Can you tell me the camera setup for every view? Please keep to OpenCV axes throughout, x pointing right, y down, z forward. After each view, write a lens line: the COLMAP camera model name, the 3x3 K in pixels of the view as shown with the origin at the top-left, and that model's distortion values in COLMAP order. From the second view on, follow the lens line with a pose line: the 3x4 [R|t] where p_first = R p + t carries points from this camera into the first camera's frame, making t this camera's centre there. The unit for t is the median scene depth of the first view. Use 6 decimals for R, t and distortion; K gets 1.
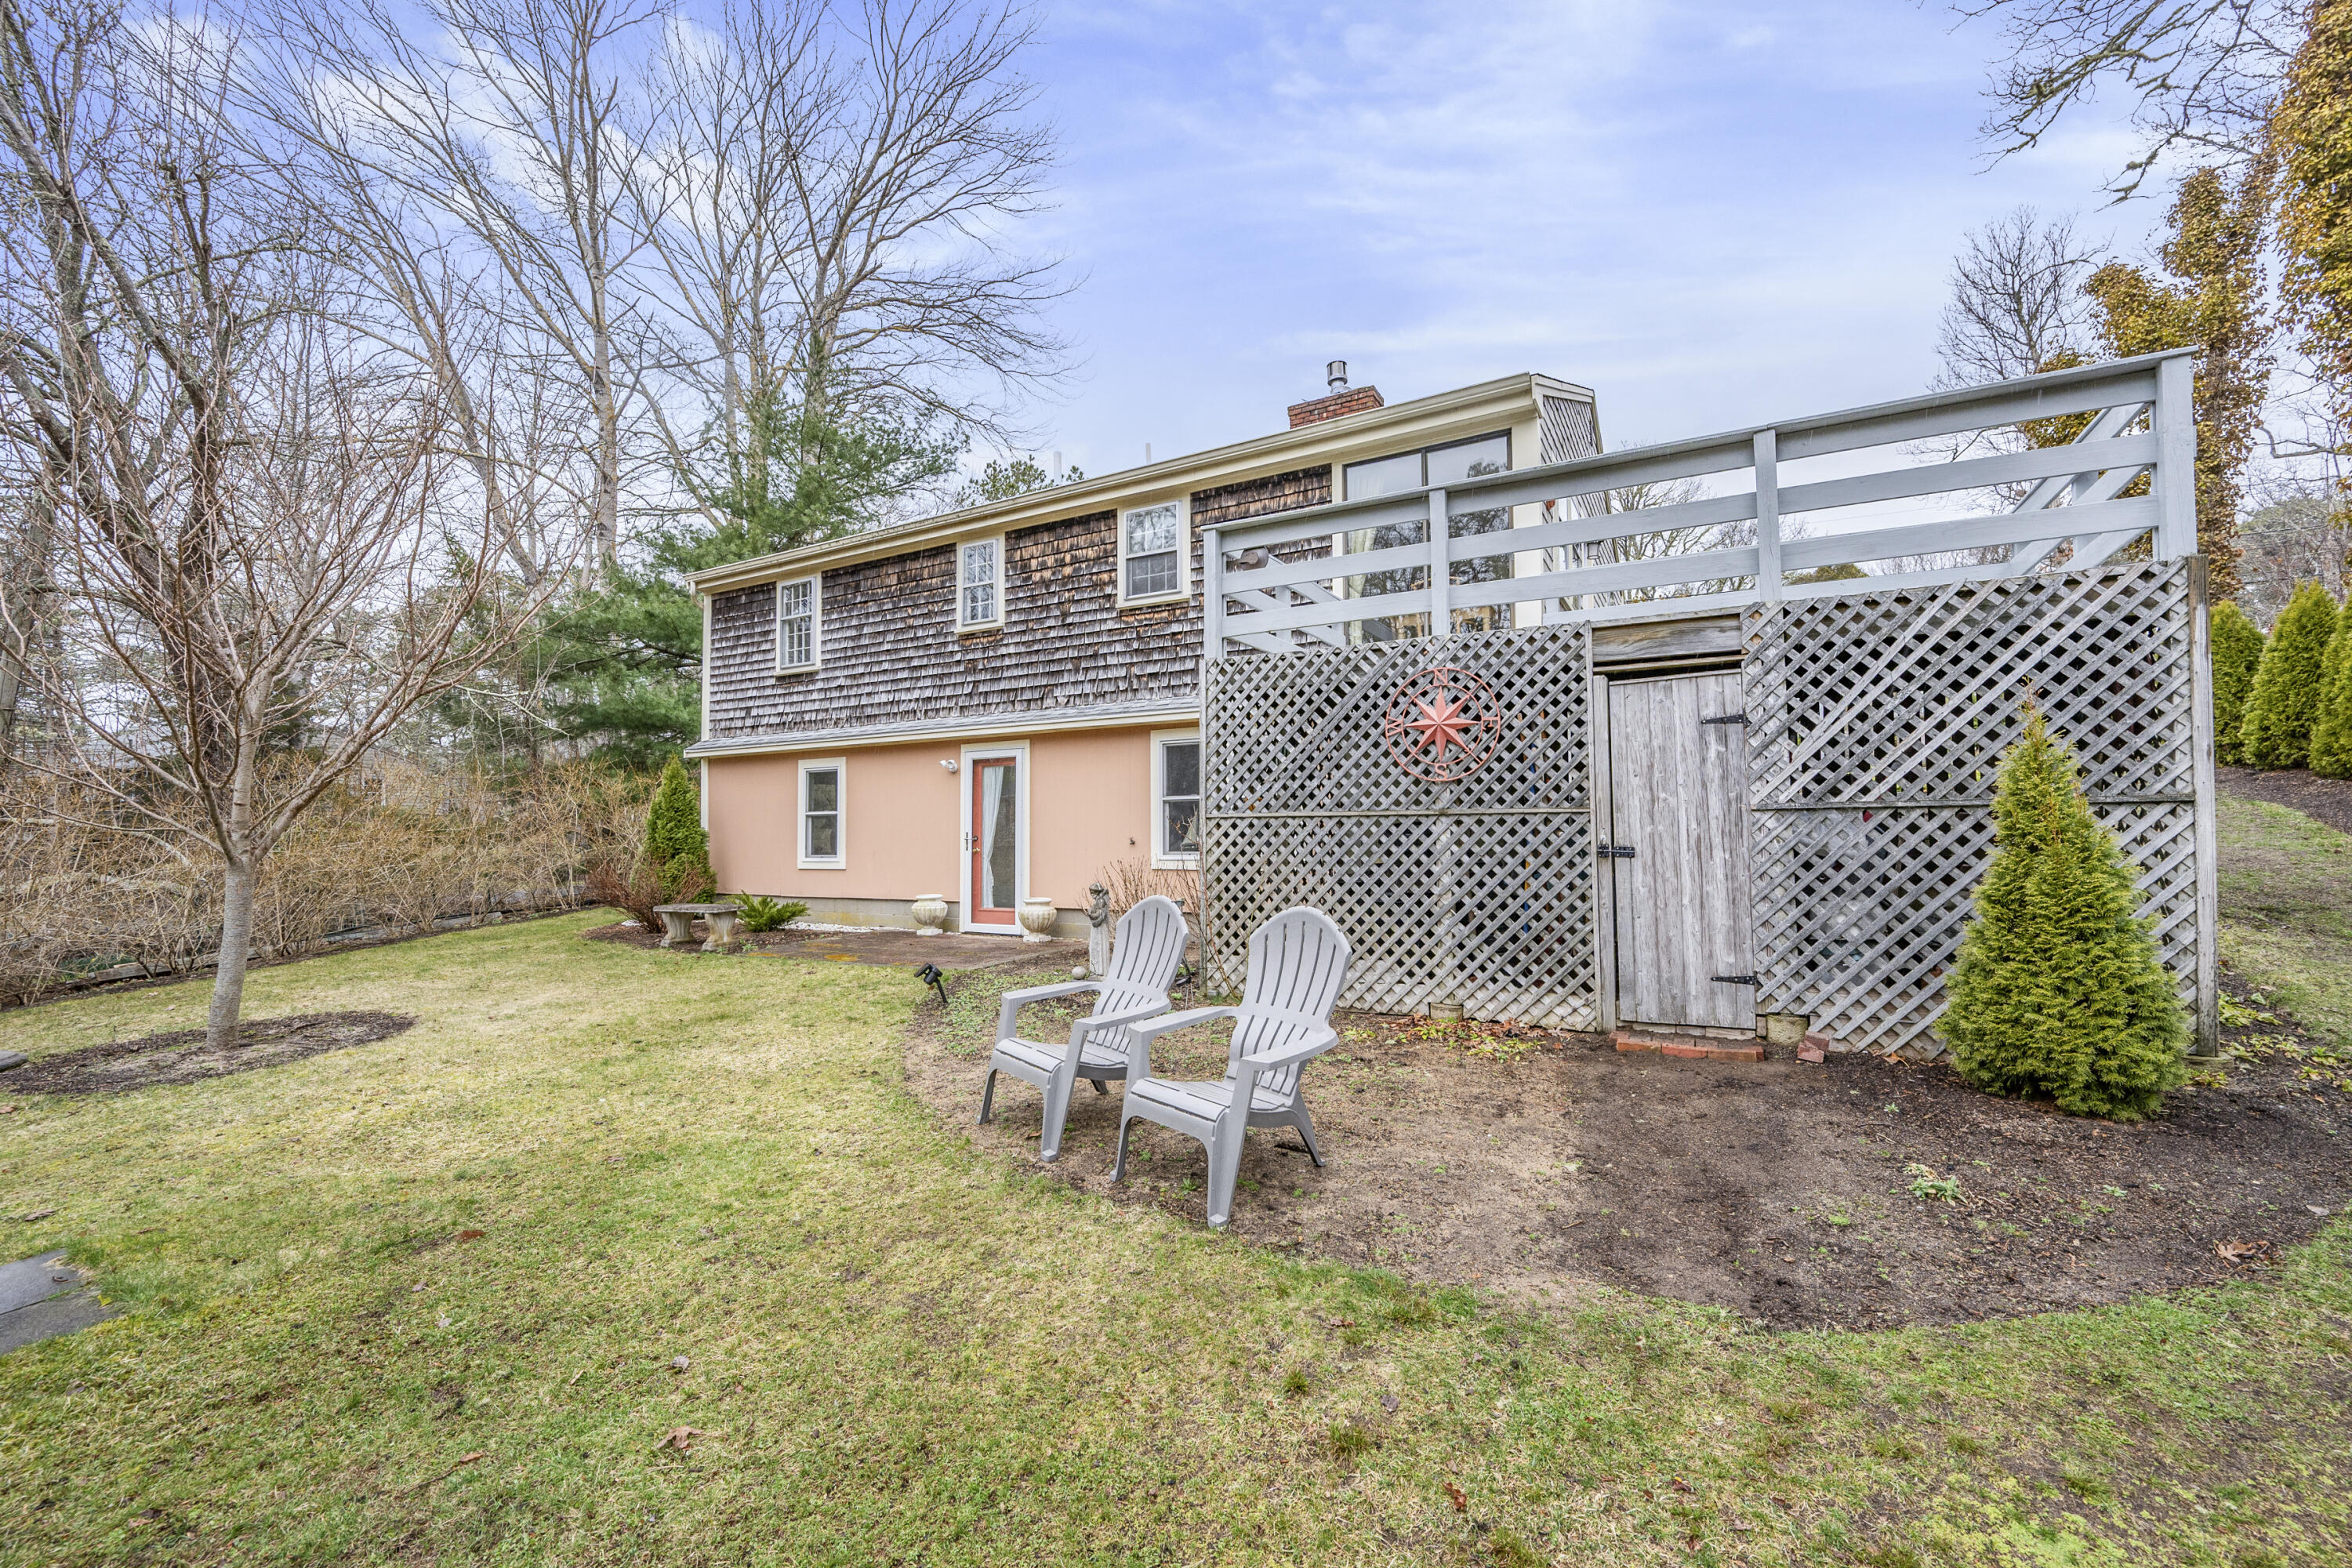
lens RADIAL K [[950.6, 0, 1176.0], [0, 950.6, 784.0], [0, 0, 1]] dist [0.001590, 0.000033]
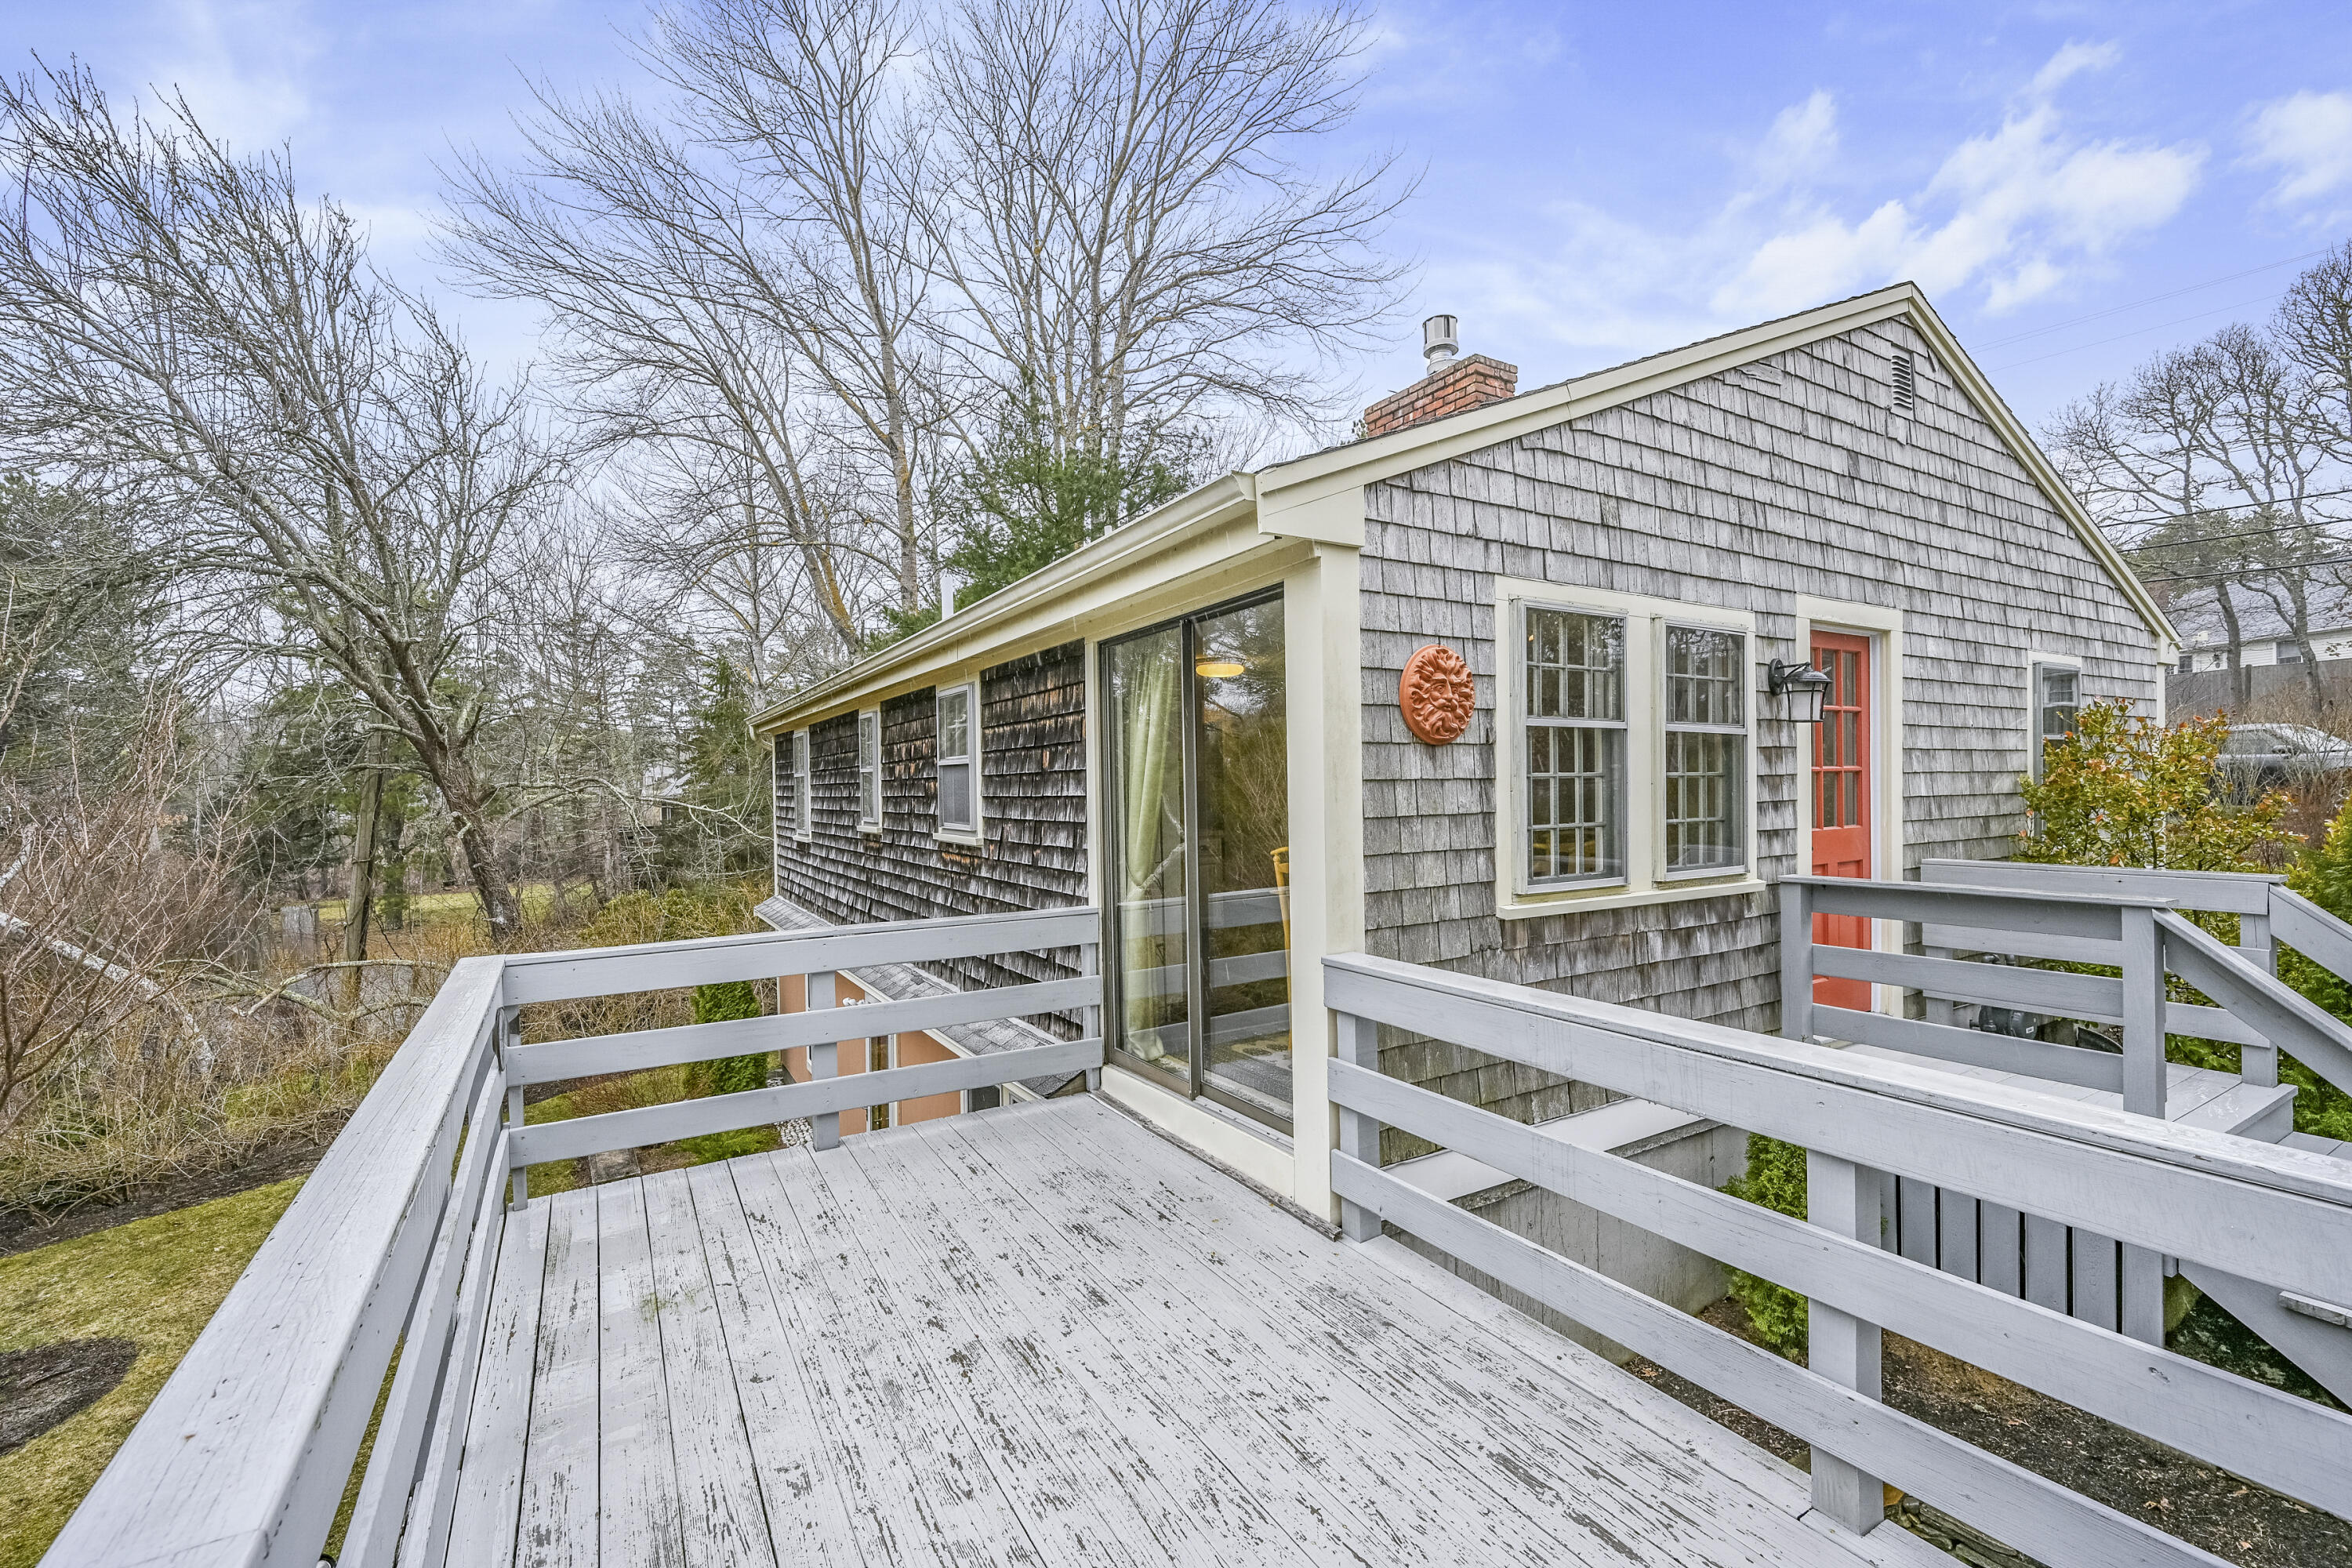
lens RADIAL K [[1007.7, 0, 1168.3], [0, 1007.7, 796.7], [0, 0, 1]] dist [0.000651, 0.000149]
pose [[0.866904, 0.003385, -0.498463, 0.388540], [0.028443, 0.998012, 0.056244, -0.225792], [0.497663, -0.062935, 0.865084, 0.429027]]
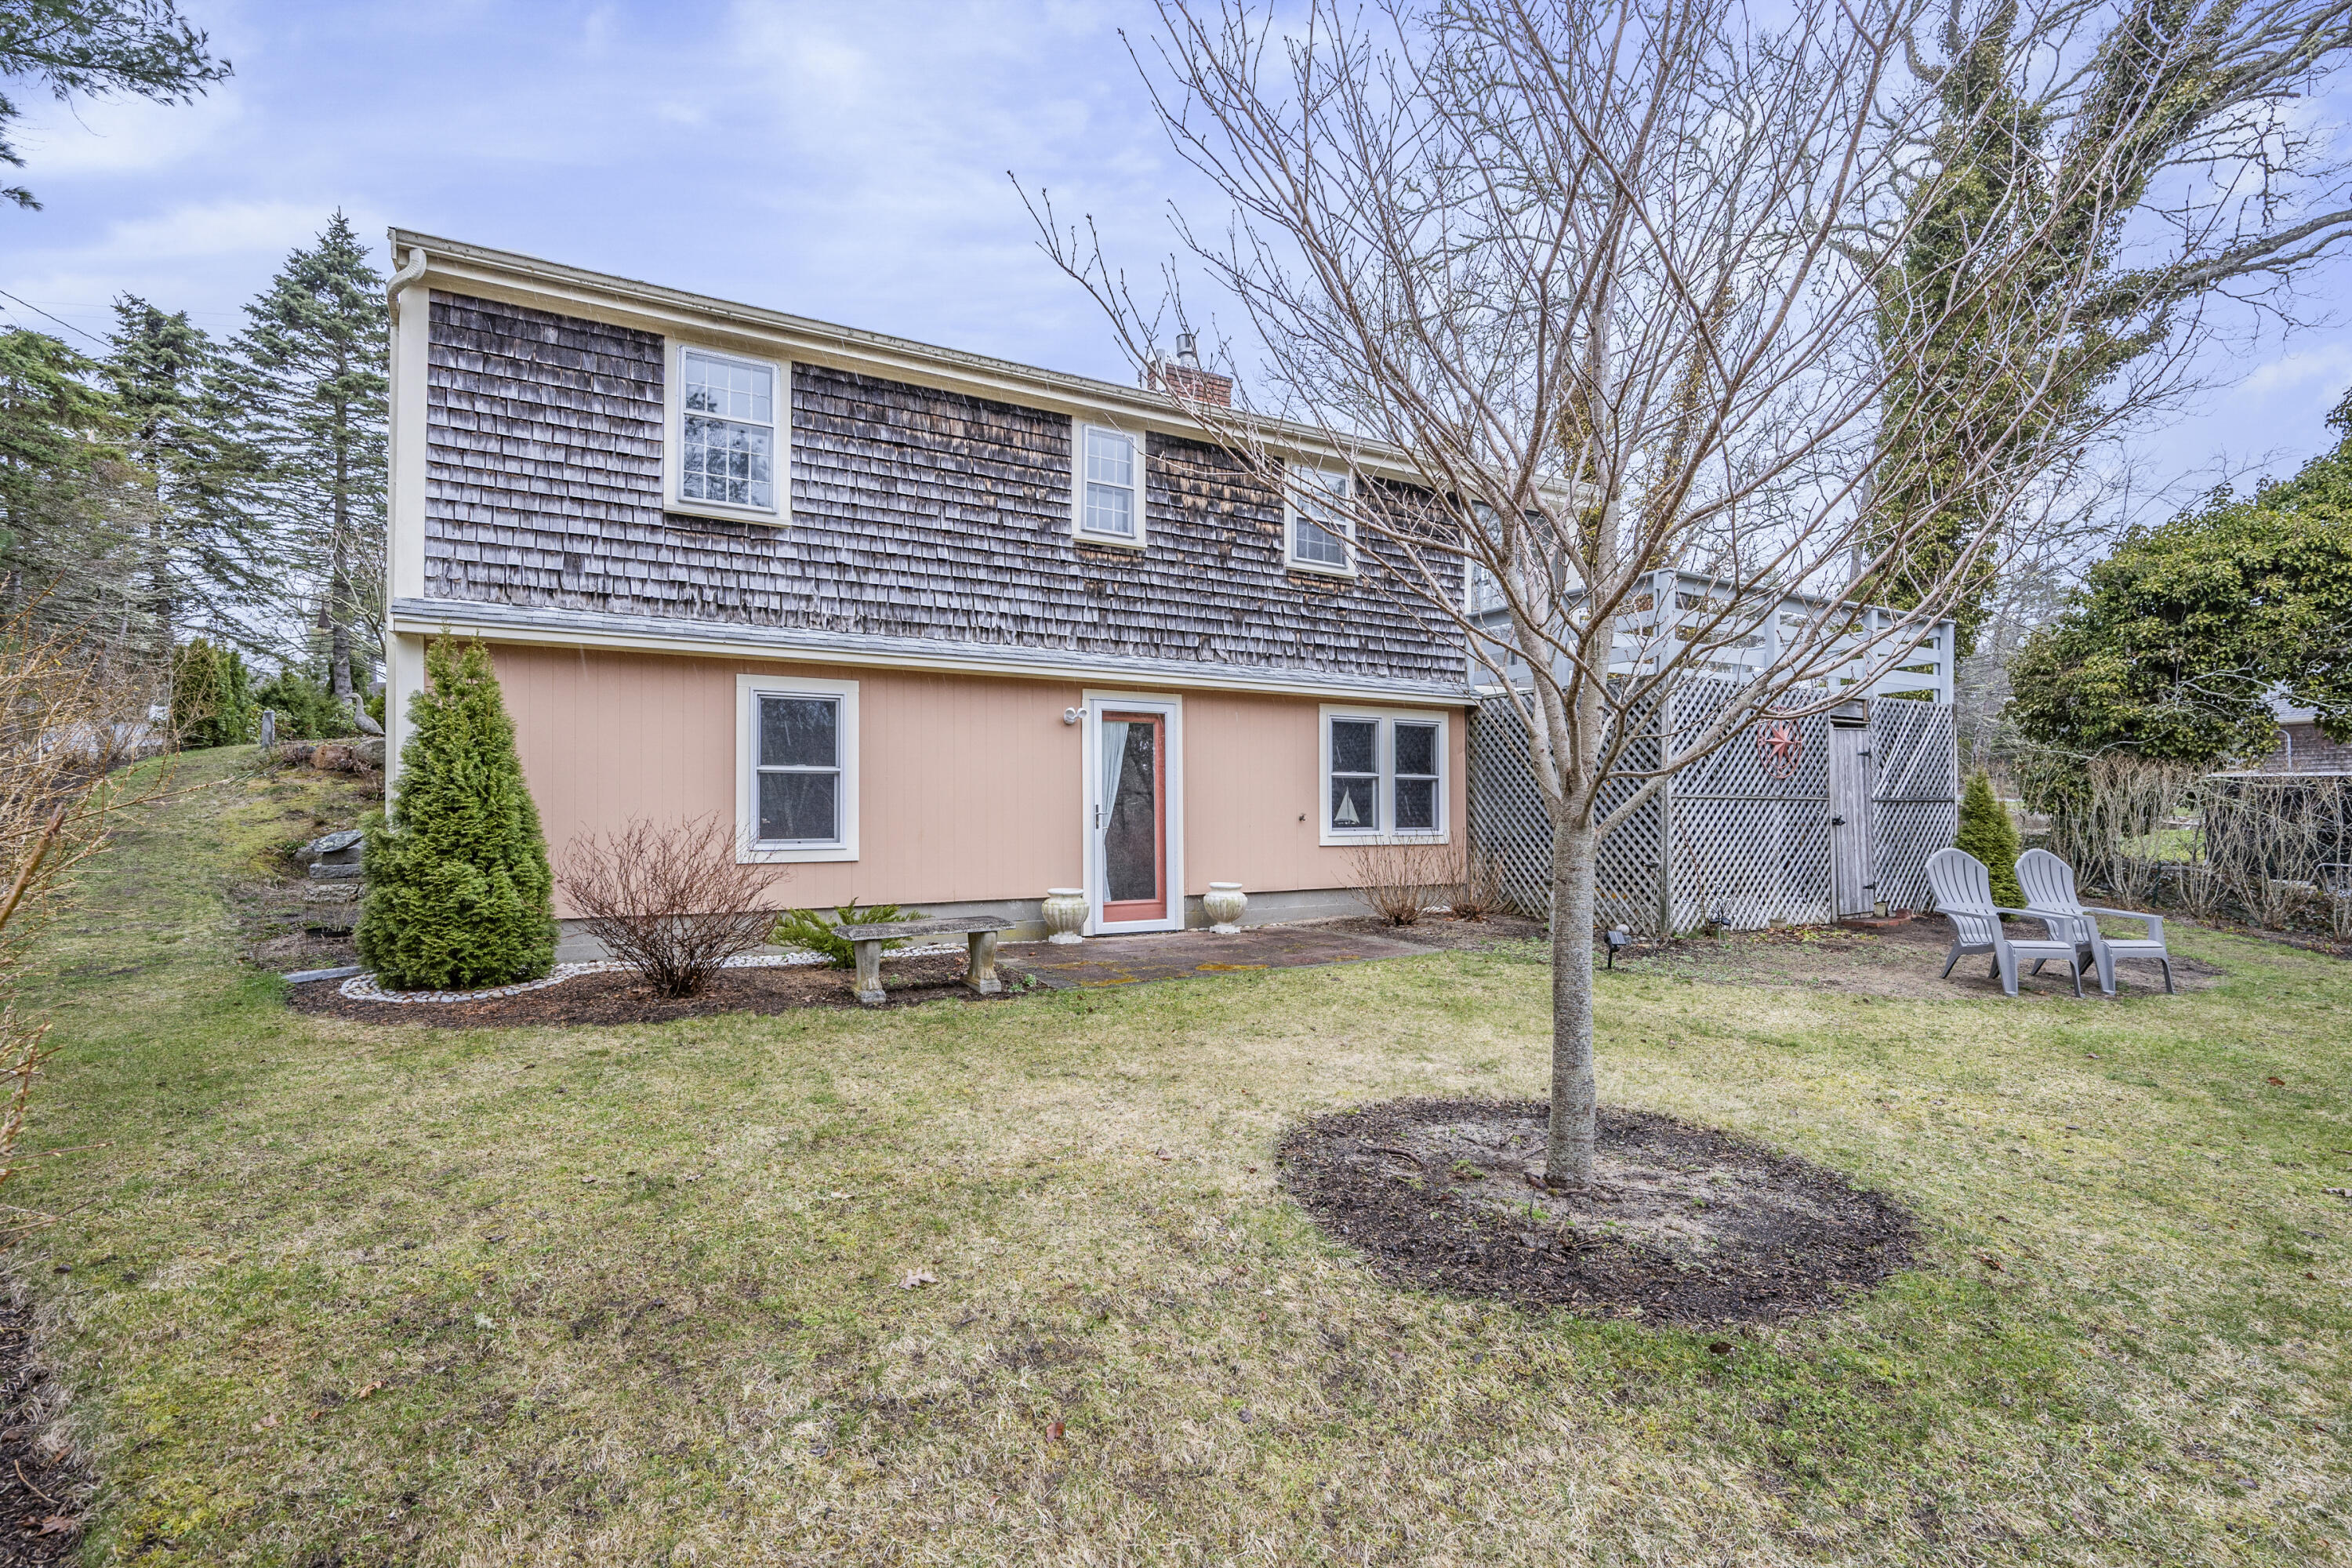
lens RADIAL K [[1082.2, 0, 1184.8], [0, 1082.2, 780.8], [0, 0, 1]] dist [-0.000108, 0.001270]
pose [[0.505369, 0.036662, 0.862124, -0.920100], [-0.049282, 0.998693, -0.013582, 0.039154], [-0.861495, -0.035623, 0.506515, 0.491082]]
